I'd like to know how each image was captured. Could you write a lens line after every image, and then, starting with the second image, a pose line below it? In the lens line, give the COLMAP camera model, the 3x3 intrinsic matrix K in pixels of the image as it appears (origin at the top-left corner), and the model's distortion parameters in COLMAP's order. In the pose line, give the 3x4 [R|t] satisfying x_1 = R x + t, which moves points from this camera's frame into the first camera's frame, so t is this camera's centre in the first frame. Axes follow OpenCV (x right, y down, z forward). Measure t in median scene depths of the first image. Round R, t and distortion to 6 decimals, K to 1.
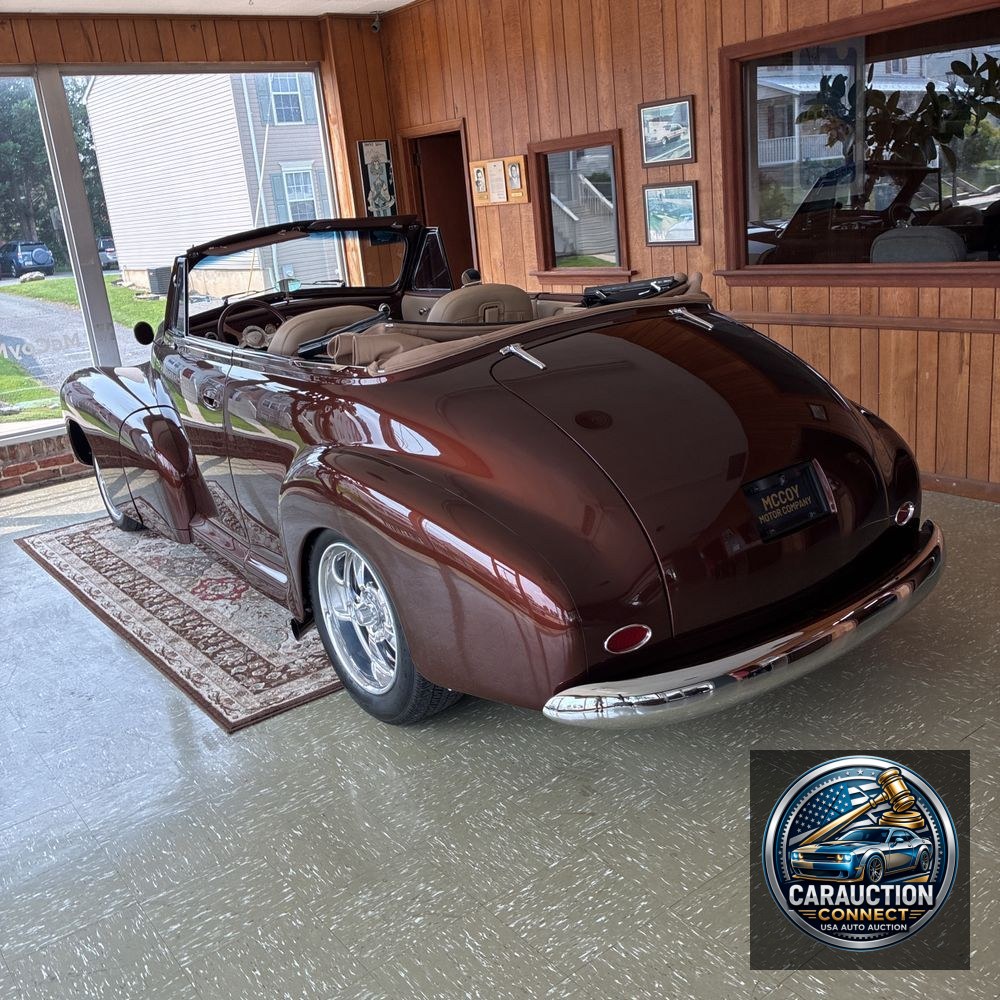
lens RADIAL K [[1021.2, 0, 500.0], [0, 1021.2, 488.7], [0, 0, 1]] dist [0.020962, 0.000000]
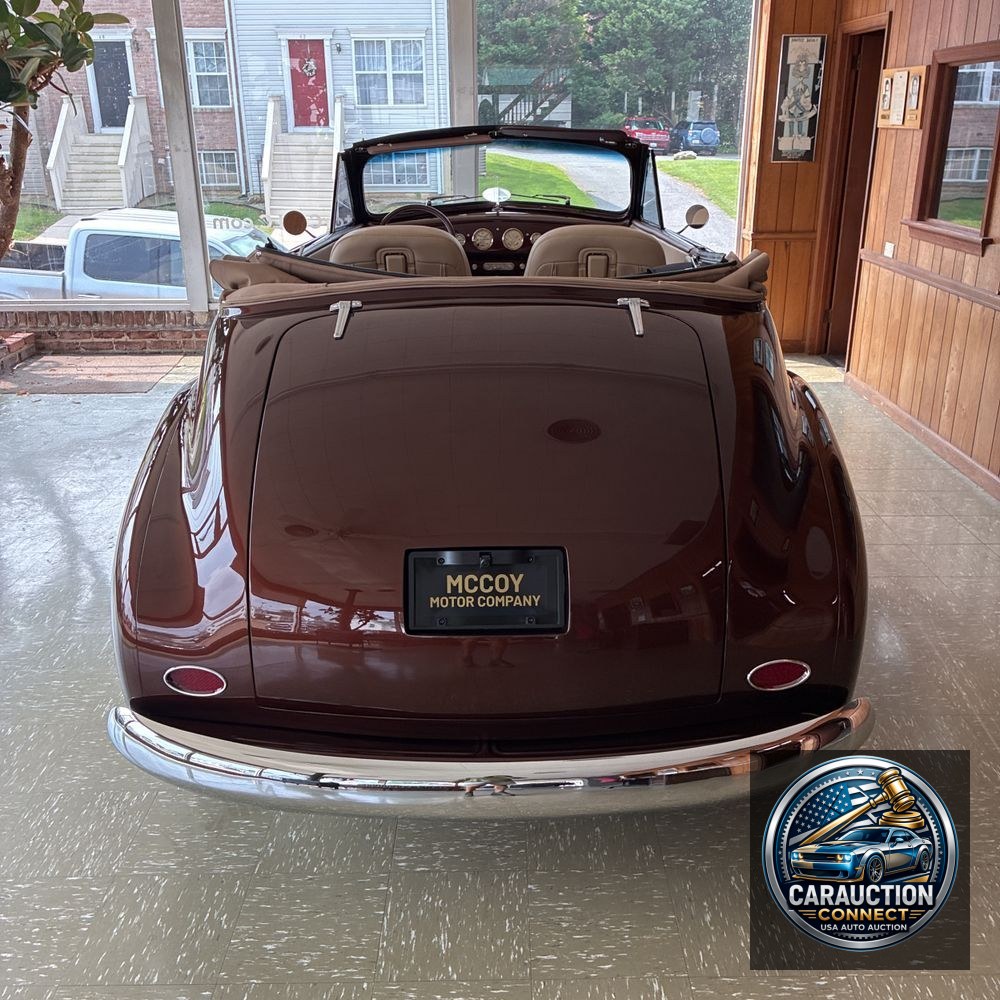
lens RADIAL K [[1021.2, 0, 498.5], [0, 1021.2, 503.2], [0, 0, 1]] dist [0.020962, 0.000000]
pose [[0.791068, 0.298213, -0.534116, 0.352130], [-0.237236, 0.954350, 0.181478, -0.096731], [0.563853, -0.016850, 0.825703, 0.224549]]
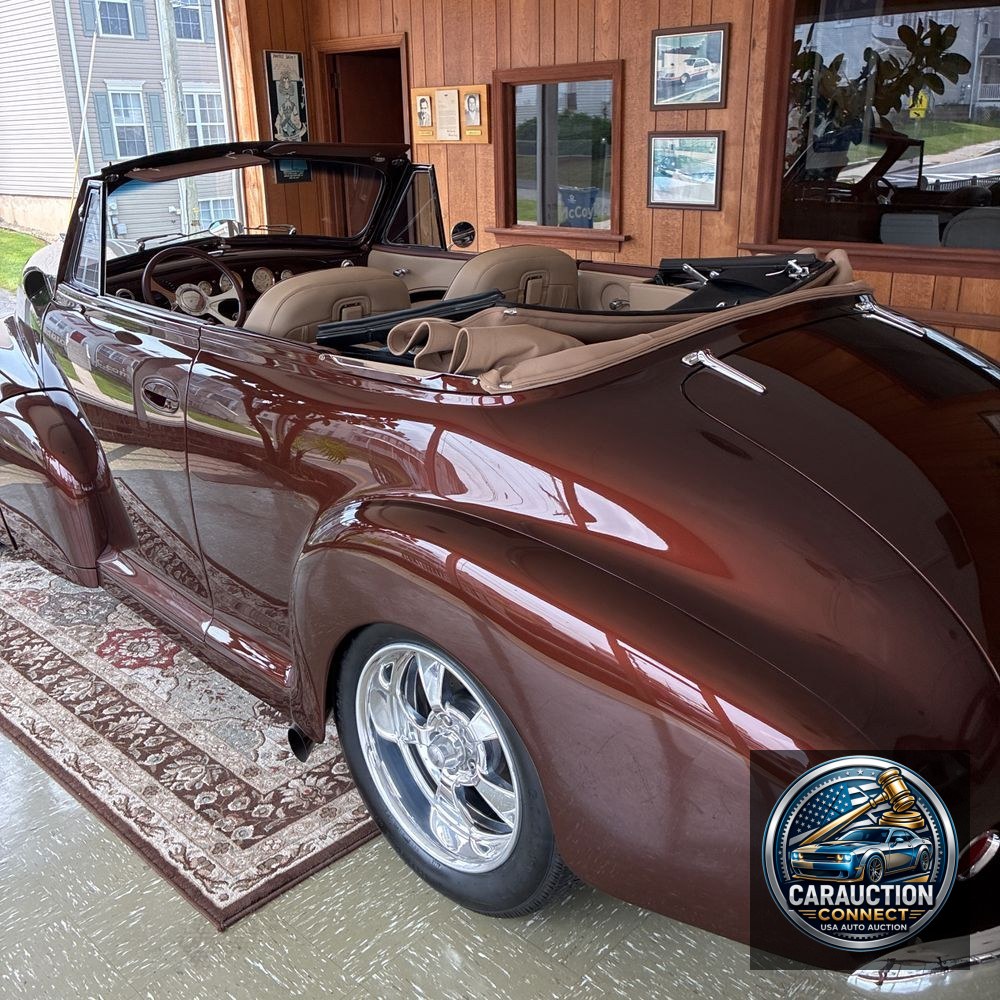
lens RADIAL K [[1021.2, 0, 492.4], [0, 1021.2, 493.3], [0, 0, 1]] dist [0.020962, 0.000000]
pose [[0.985167, 0.020716, 0.170341, -0.133580], [-0.028795, 0.998568, 0.045097, -0.044574], [-0.169163, -0.049333, 0.984353, 0.219003]]
